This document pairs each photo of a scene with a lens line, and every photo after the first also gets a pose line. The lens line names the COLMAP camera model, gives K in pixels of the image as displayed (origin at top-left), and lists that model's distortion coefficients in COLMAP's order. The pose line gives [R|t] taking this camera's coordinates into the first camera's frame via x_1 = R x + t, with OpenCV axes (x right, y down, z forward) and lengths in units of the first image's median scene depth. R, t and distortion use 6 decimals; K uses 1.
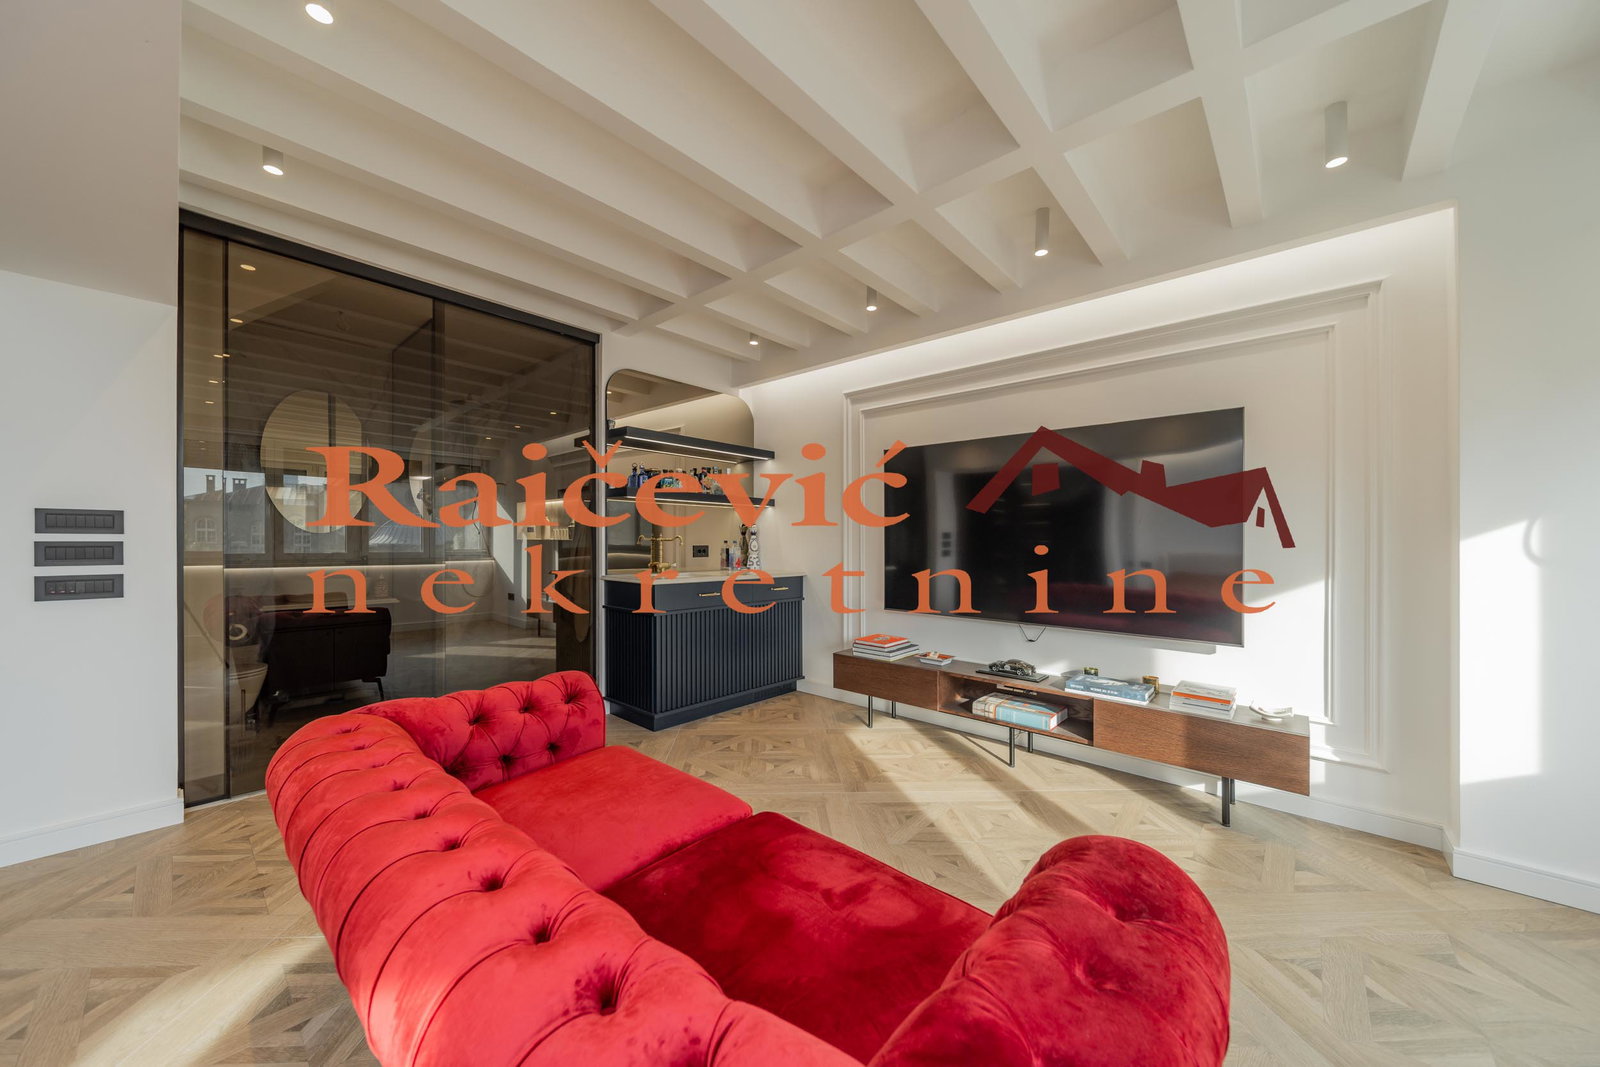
lens RADIAL K [[564.9, 0, 792.7], [0, 564.9, 538.6], [0, 0, 1]] dist [0.000159, -0.000337]
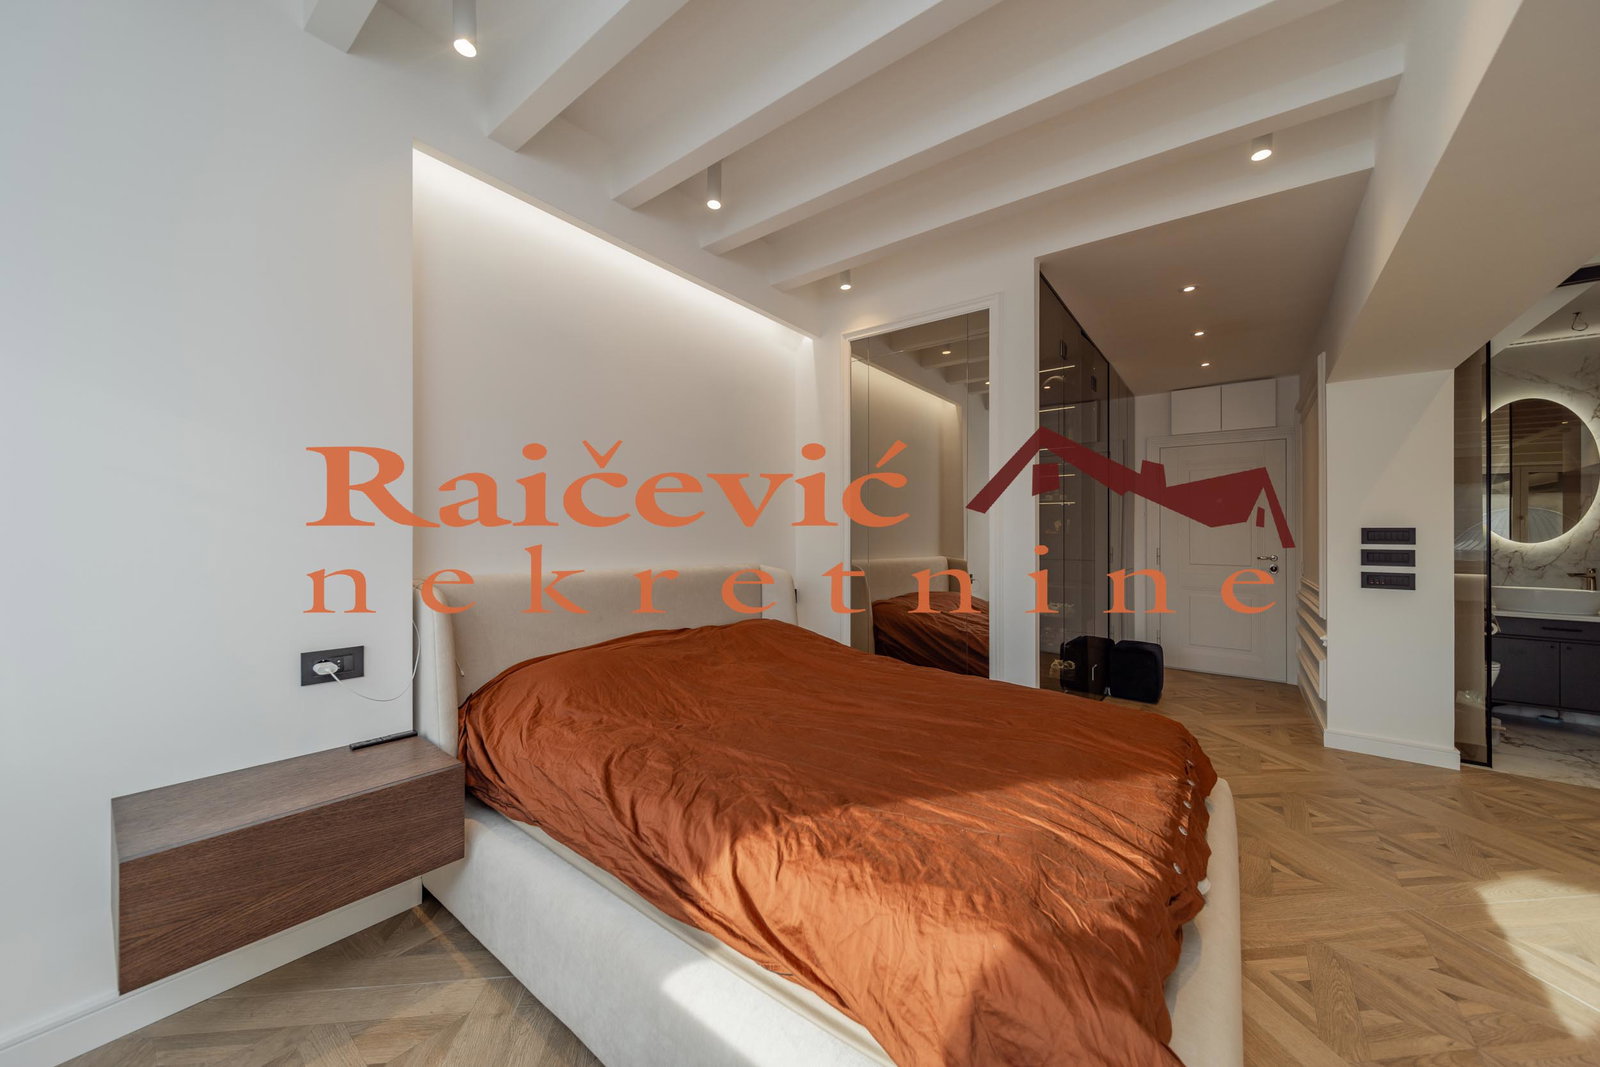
lens RADIAL K [[564.9, 0, 792.7], [0, 564.9, 538.6], [0, 0, 1]] dist [0.000159, -0.000337]
pose [[0.062848, -0.001450, -0.998022, 0.081488], [-0.005336, 0.999984, -0.001788, -0.009296], [0.998009, 0.005438, 0.062840, -0.468438]]
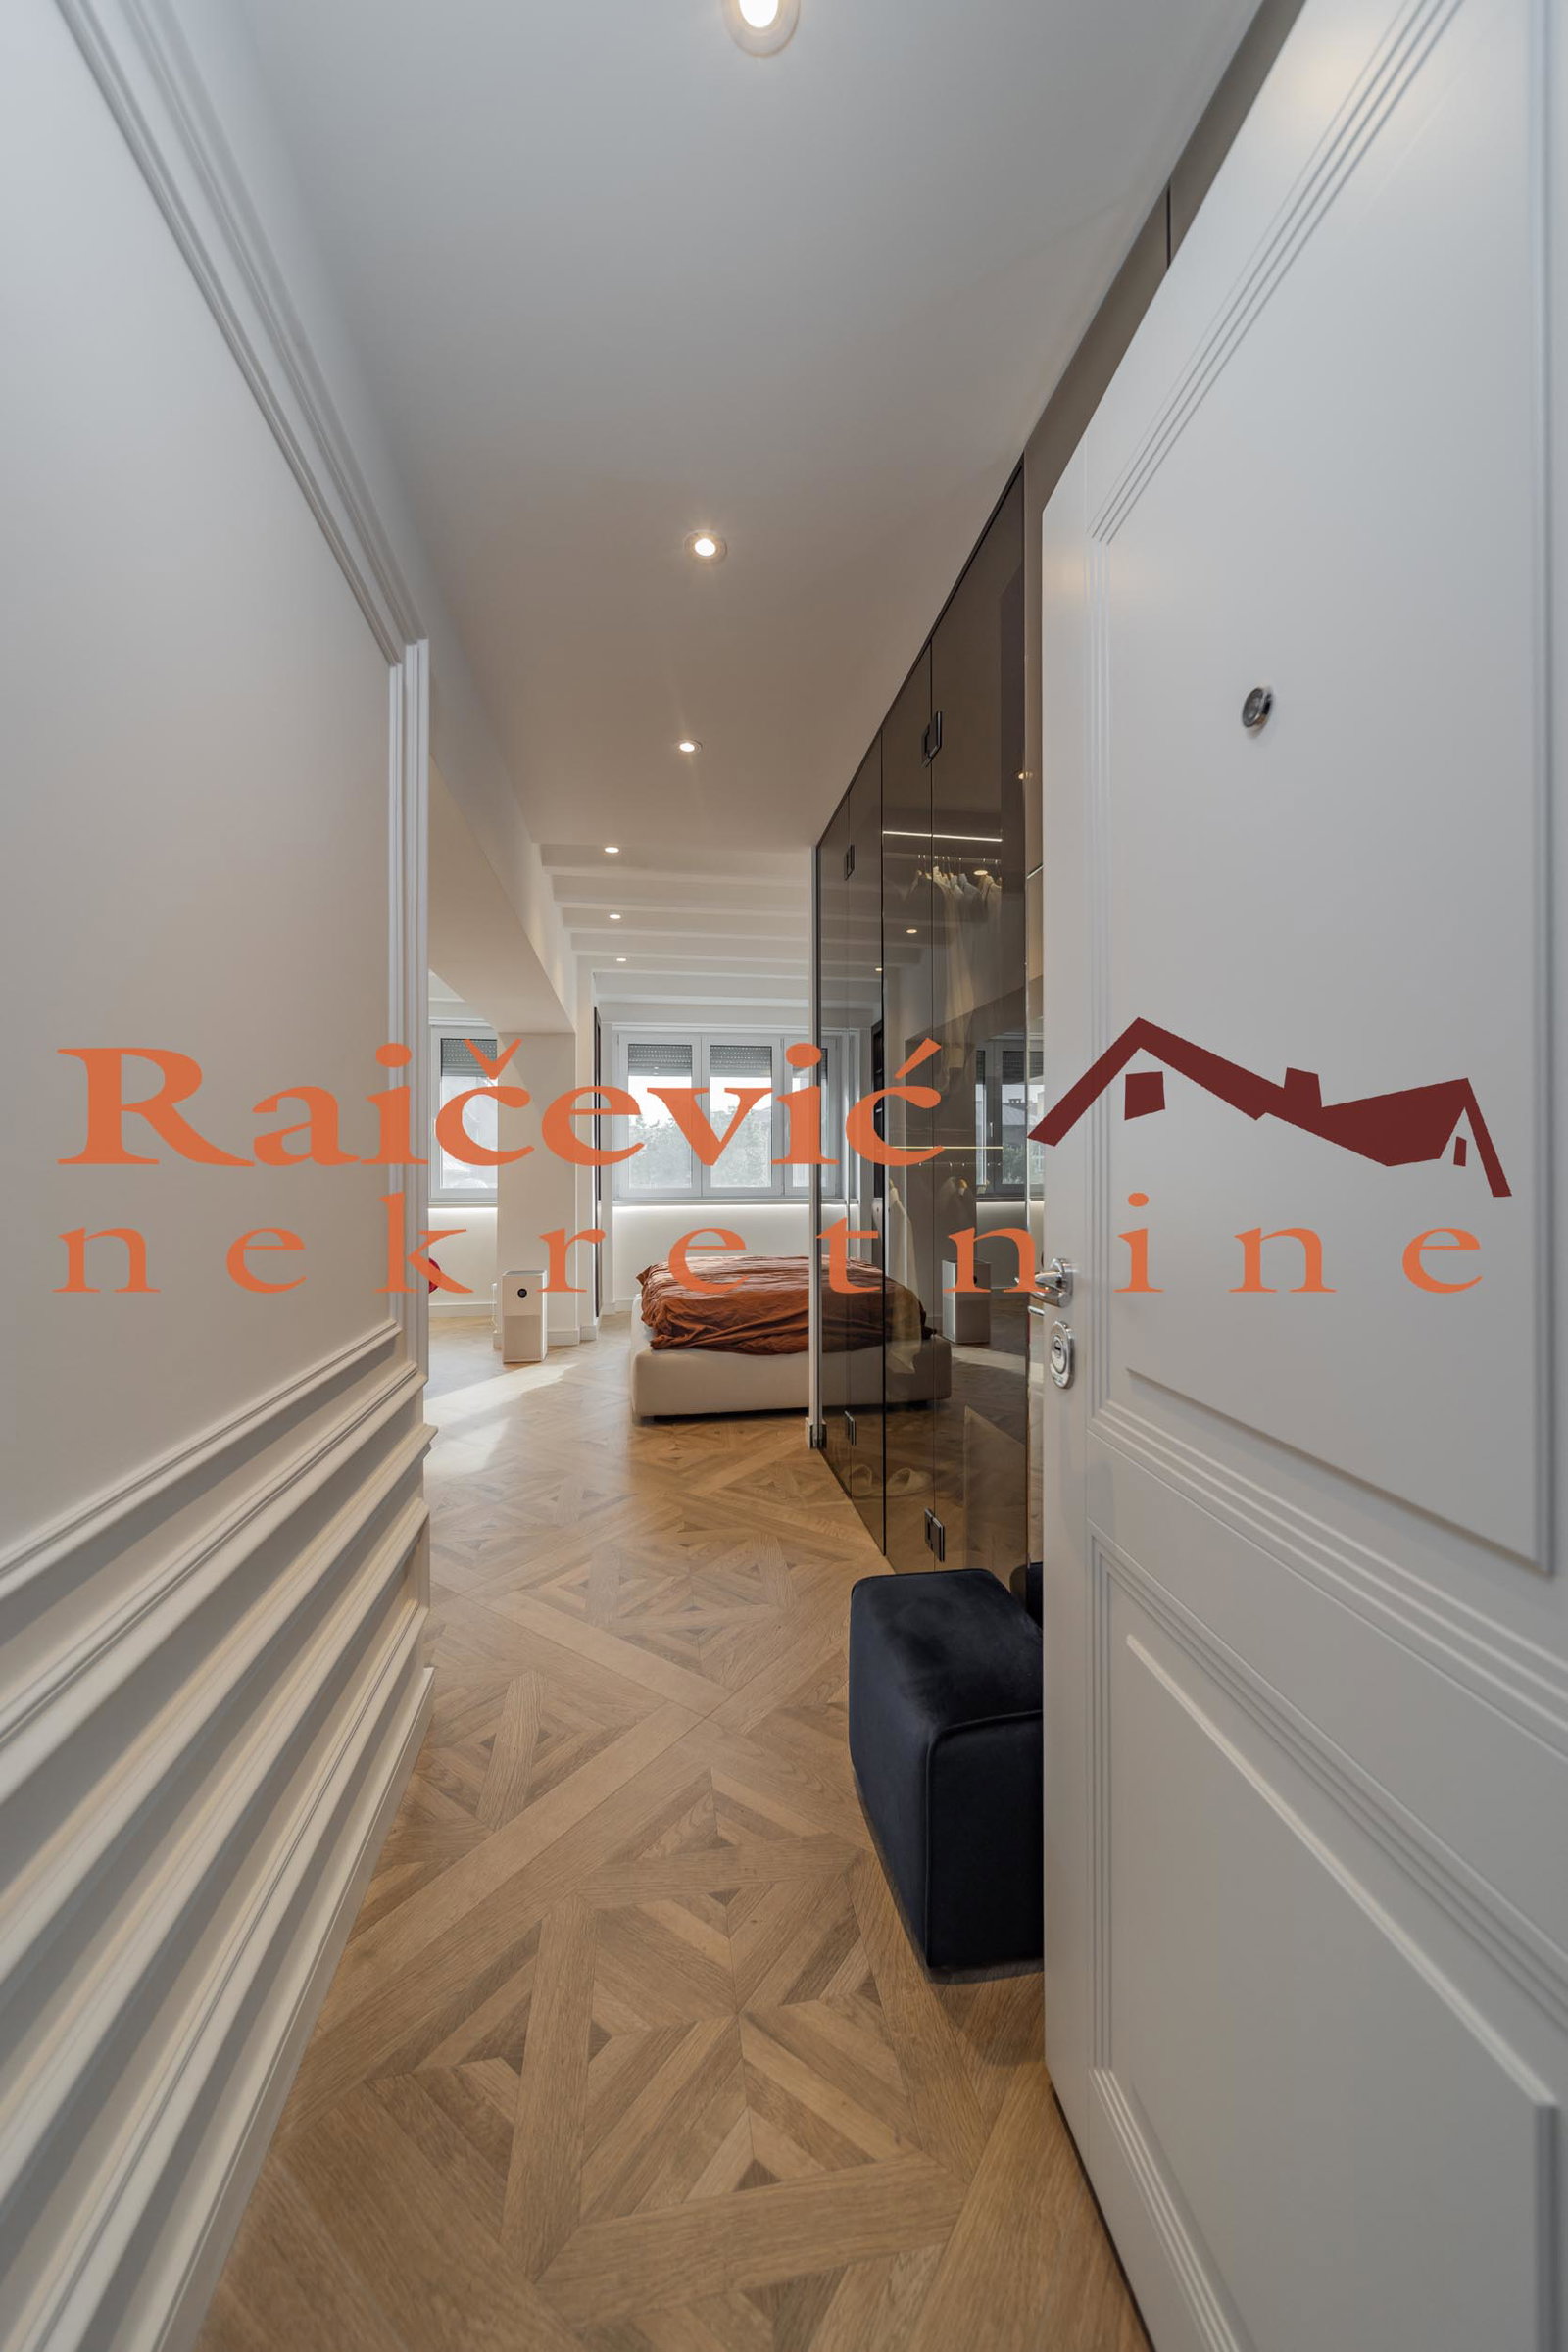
lens RADIAL K [[832.4, 0, 779.1], [0, 832.4, 1181.9], [0, 0, 1]] dist [-0.000997, -0.000379]
pose [[-0.779277, -0.019115, 0.626389, -1.539524], [-0.009776, 0.999784, 0.018348, -0.010172], [-0.626604, 0.008175, -0.779295, 0.963992]]
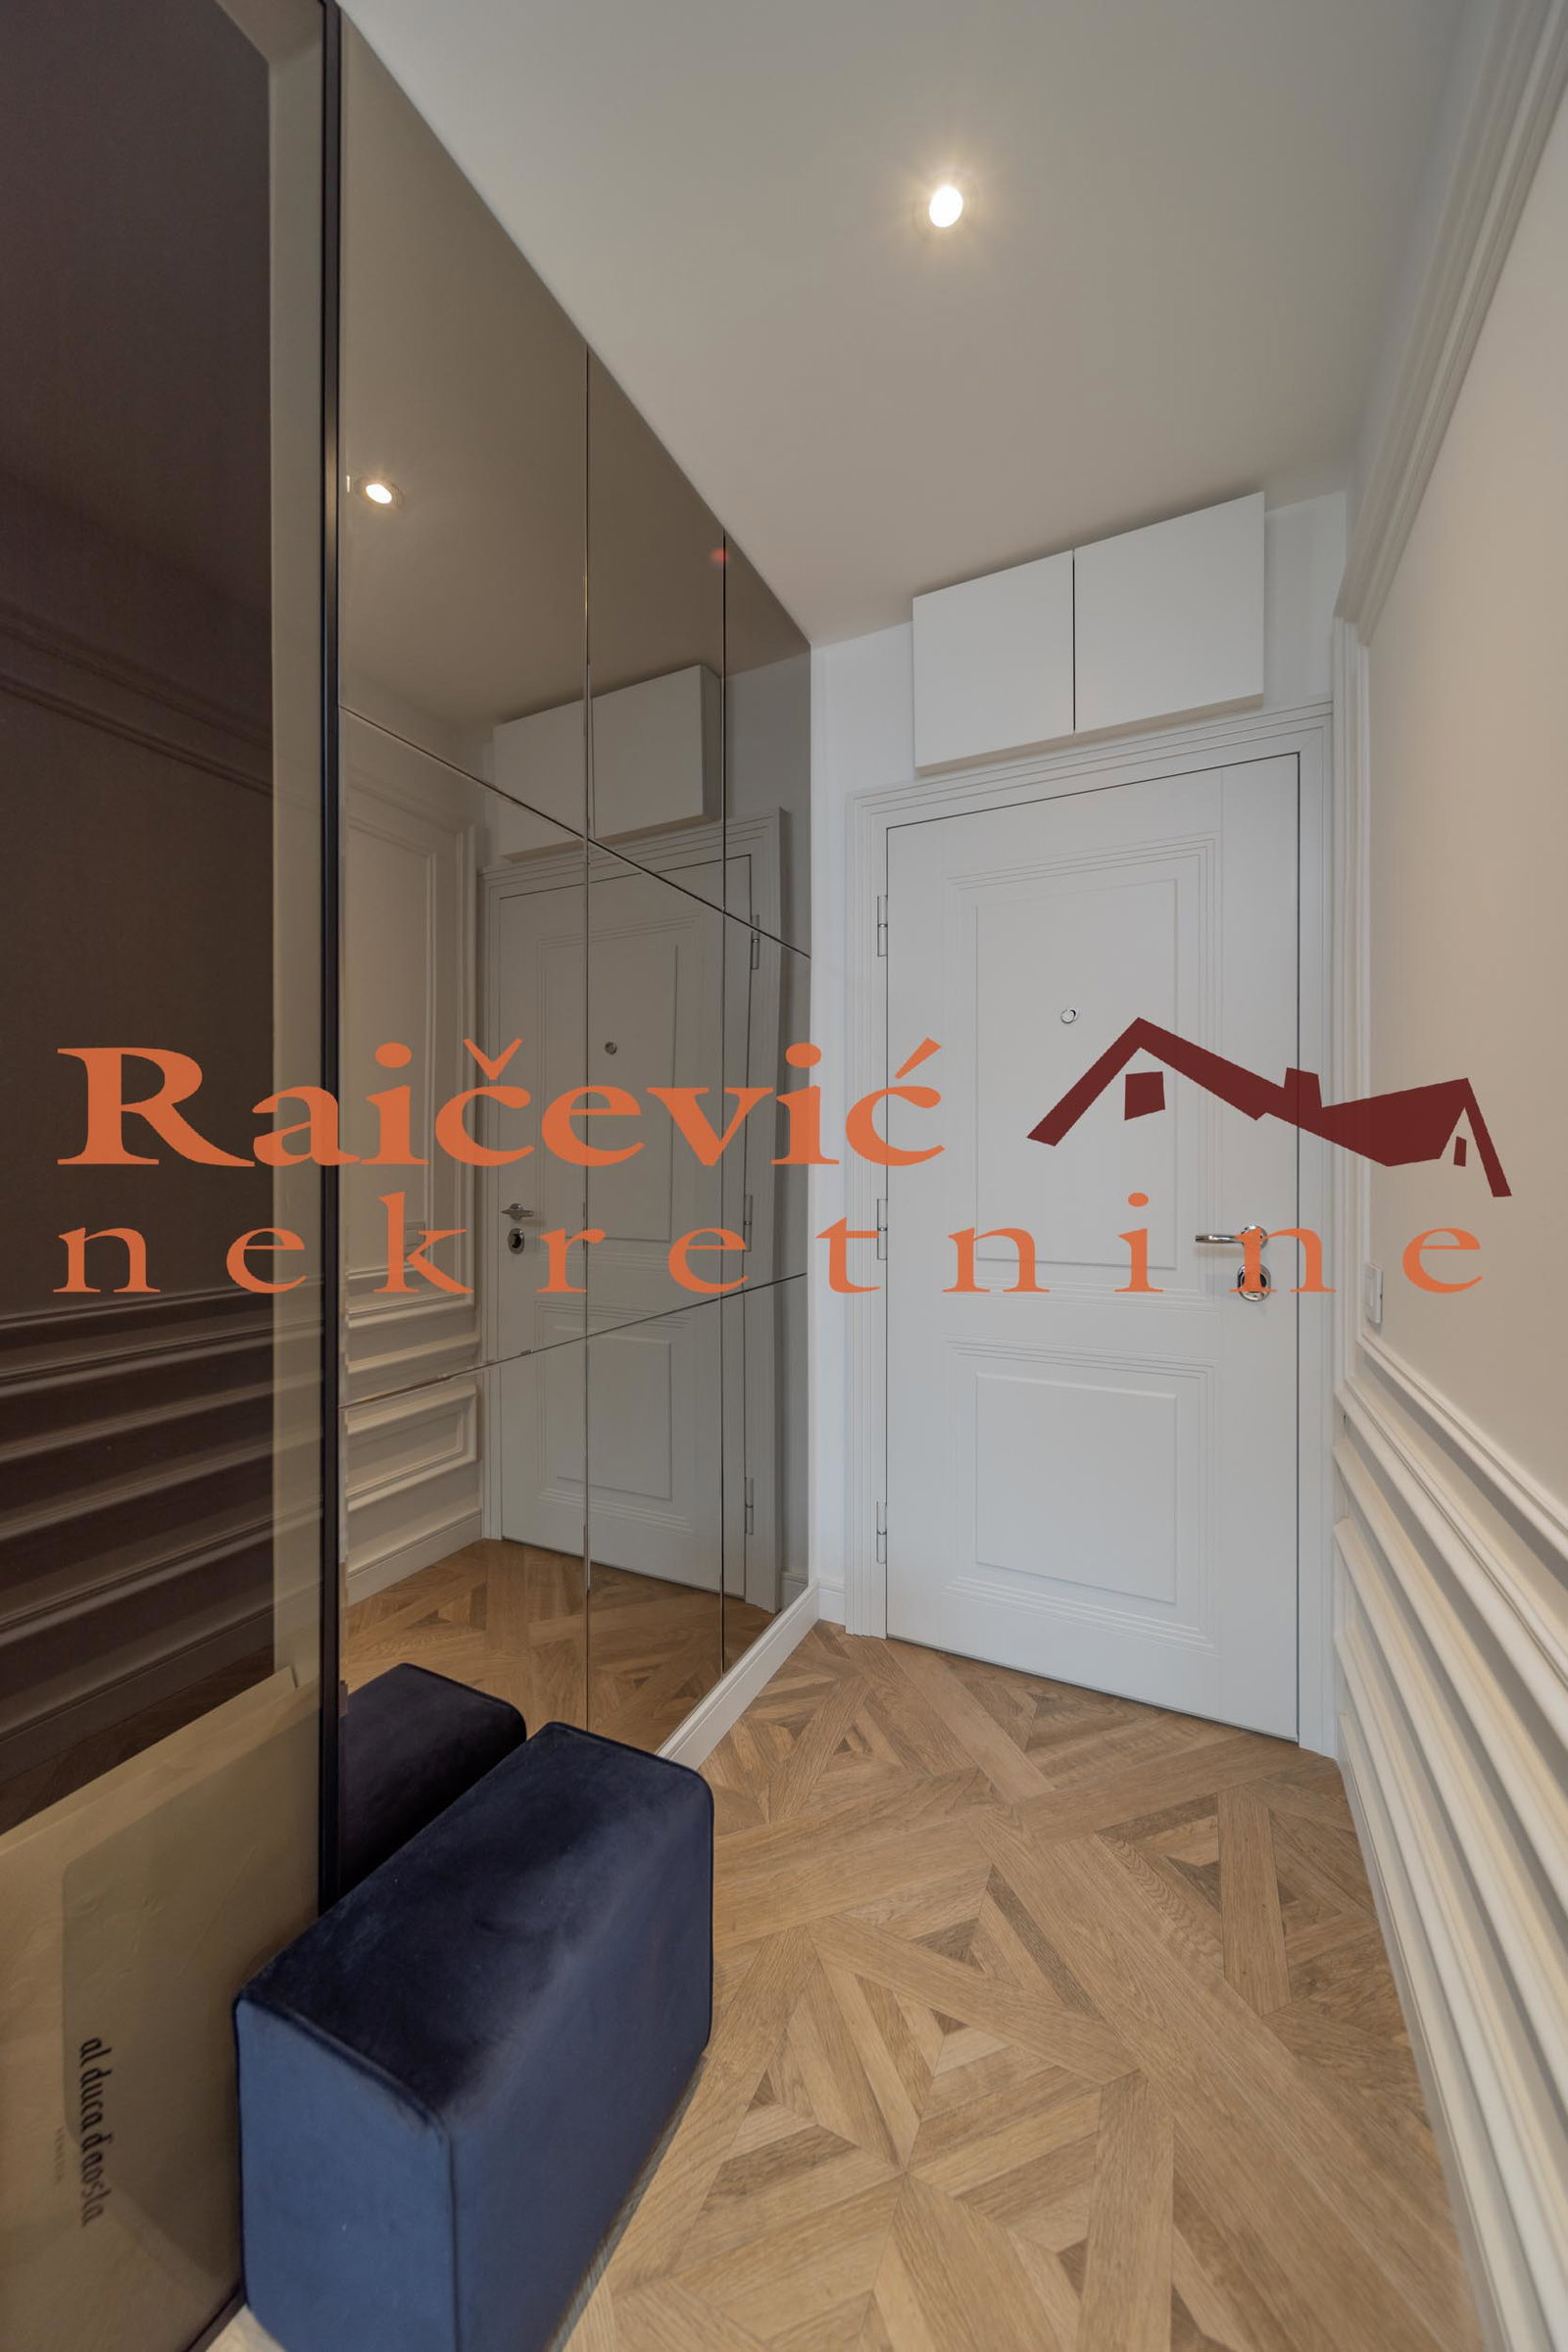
lens RADIAL K [[832.4, 0, 779.1], [0, 832.4, 1181.9], [0, 0, 1]] dist [-0.000997, -0.000379]
pose [[0.268960, 0.018689, -0.962970, -0.982492], [0.007825, 0.999736, 0.021588, -0.018908], [0.963120, -0.013341, 0.268743, 0.538412]]
